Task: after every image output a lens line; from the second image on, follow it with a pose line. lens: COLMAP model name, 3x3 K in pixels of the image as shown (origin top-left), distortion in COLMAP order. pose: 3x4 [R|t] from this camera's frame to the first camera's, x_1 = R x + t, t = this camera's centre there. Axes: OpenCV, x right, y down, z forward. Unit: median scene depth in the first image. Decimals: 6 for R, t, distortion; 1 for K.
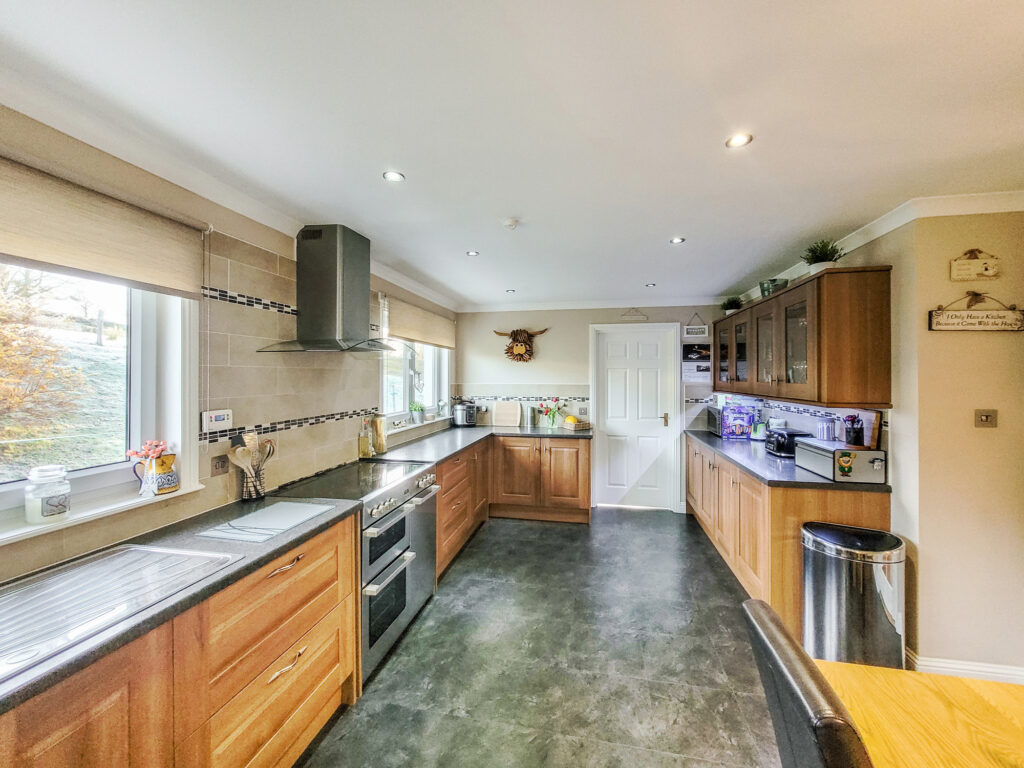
lens RADIAL K [[398.8, 0, 515.9], [0, 398.8, 379.8], [0, 0, 1]] dist [0.000712, 0.000123]
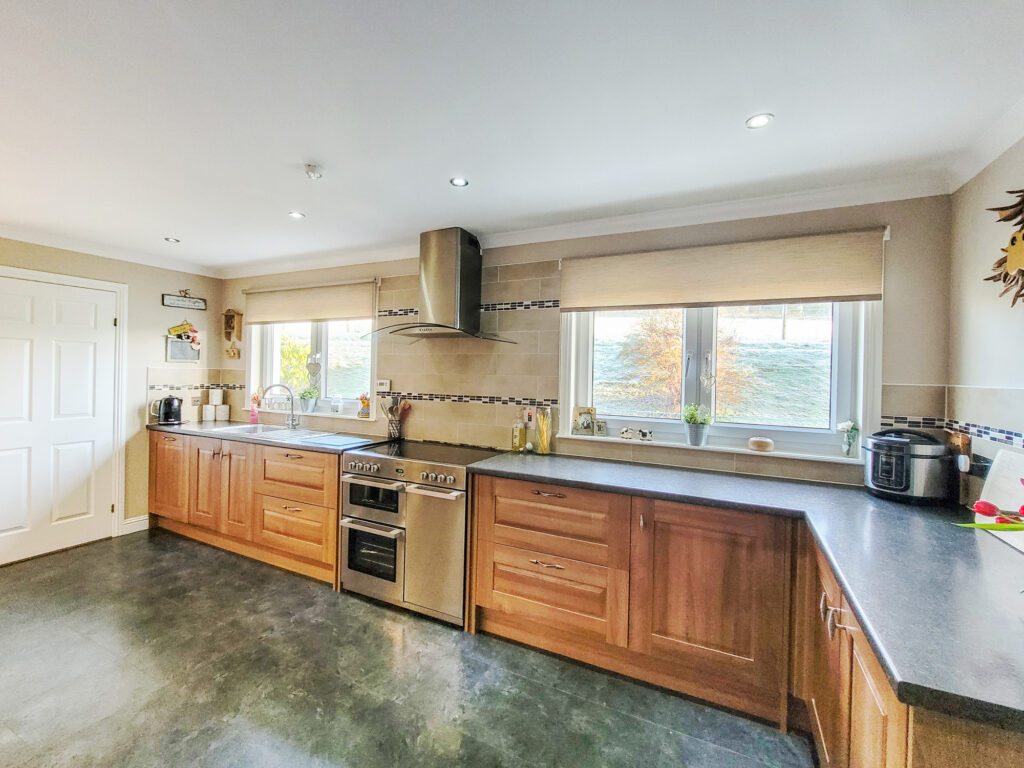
lens RADIAL K [[433.3, 0, 529.1], [0, 433.3, 372.1], [0, 0, 1]] dist [-0.000663, -0.000002]
pose [[-0.229126, -0.006455, -0.973375, 0.775073], [-0.027954, 0.999609, -0.000048, 0.020356], [0.972995, 0.027199, -0.229217, 1.667988]]
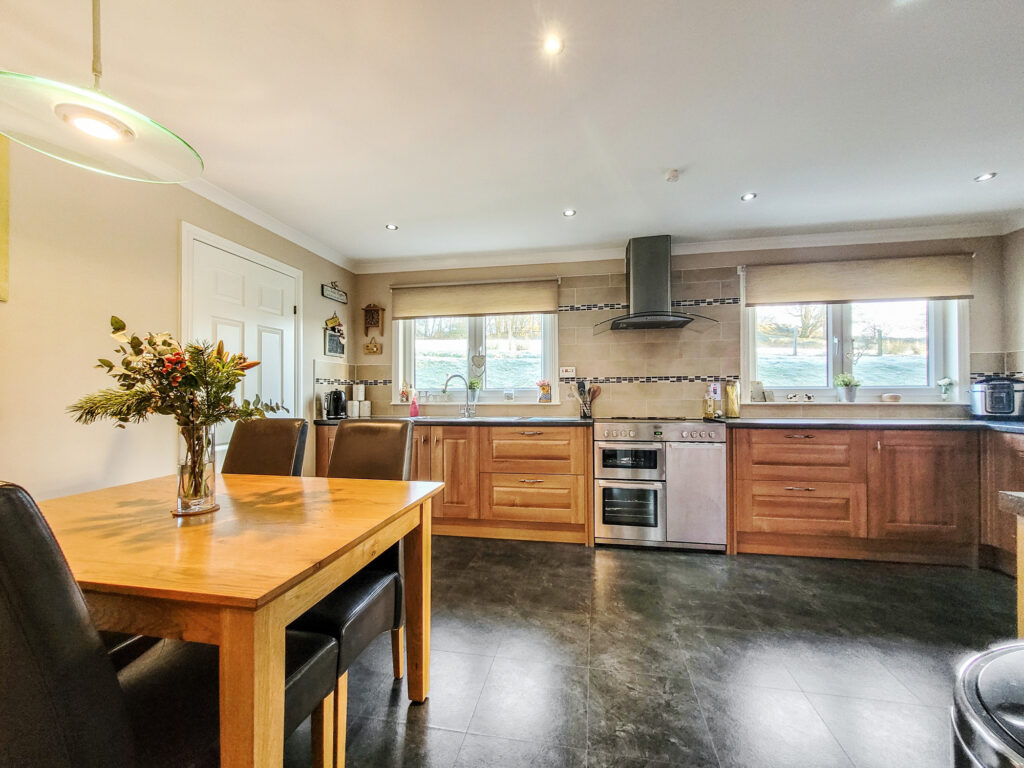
lens RADIAL K [[404.8, 0, 529.2], [0, 404.8, 388.8], [0, 0, 1]] dist [0.001906, 0.000036]
pose [[0.045967, -0.010899, -0.998884, 1.010615], [0.001800, 0.999940, -0.010828, 0.166474], [0.998941, -0.001301, 0.045984, 0.581555]]
